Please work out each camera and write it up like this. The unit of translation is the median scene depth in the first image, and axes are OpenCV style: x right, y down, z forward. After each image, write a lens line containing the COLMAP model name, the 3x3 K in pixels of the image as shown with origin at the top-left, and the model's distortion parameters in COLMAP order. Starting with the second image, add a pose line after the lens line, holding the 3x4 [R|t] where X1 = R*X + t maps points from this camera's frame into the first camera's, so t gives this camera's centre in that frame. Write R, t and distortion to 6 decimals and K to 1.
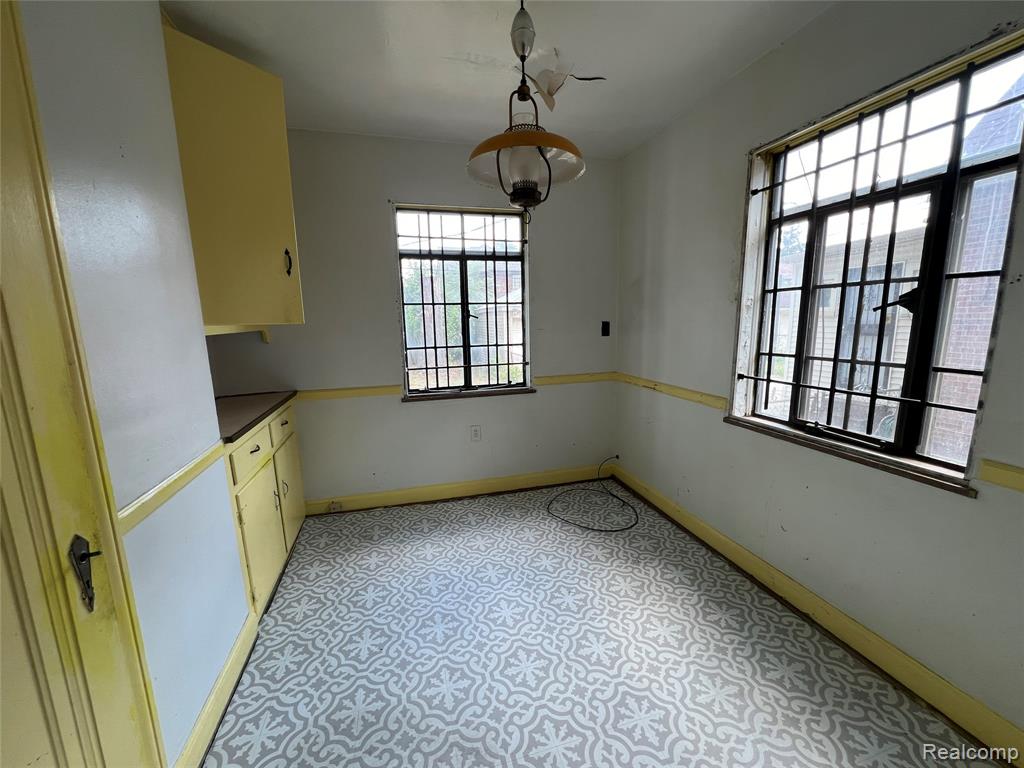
lens RADIAL K [[407.0, 0, 514.6], [0, 407.0, 387.2], [0, 0, 1]] dist [-0.001782, -0.000033]
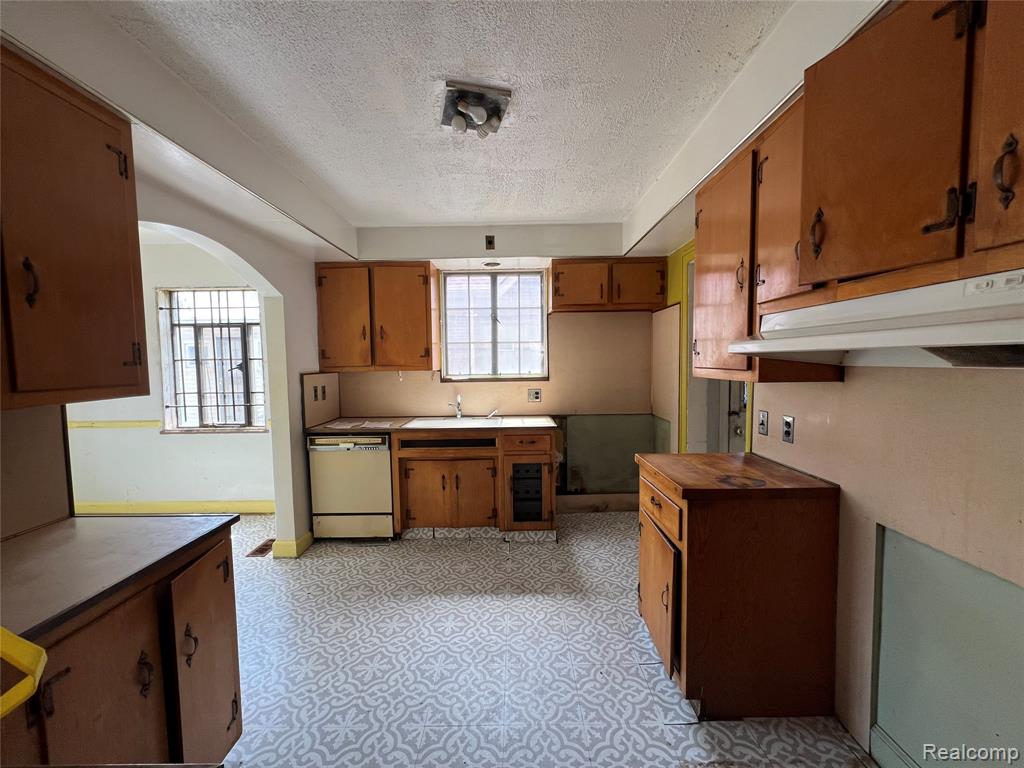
lens RADIAL K [[407.0, 0, 512.4], [0, 407.0, 386.9], [0, 0, 1]] dist [-0.001782, -0.000033]
pose [[0.284578, -0.043875, 0.957648, -0.834420], [0.164649, 0.986345, -0.003738, 0.167550], [-0.944408, 0.158740, 0.287916, -1.114622]]
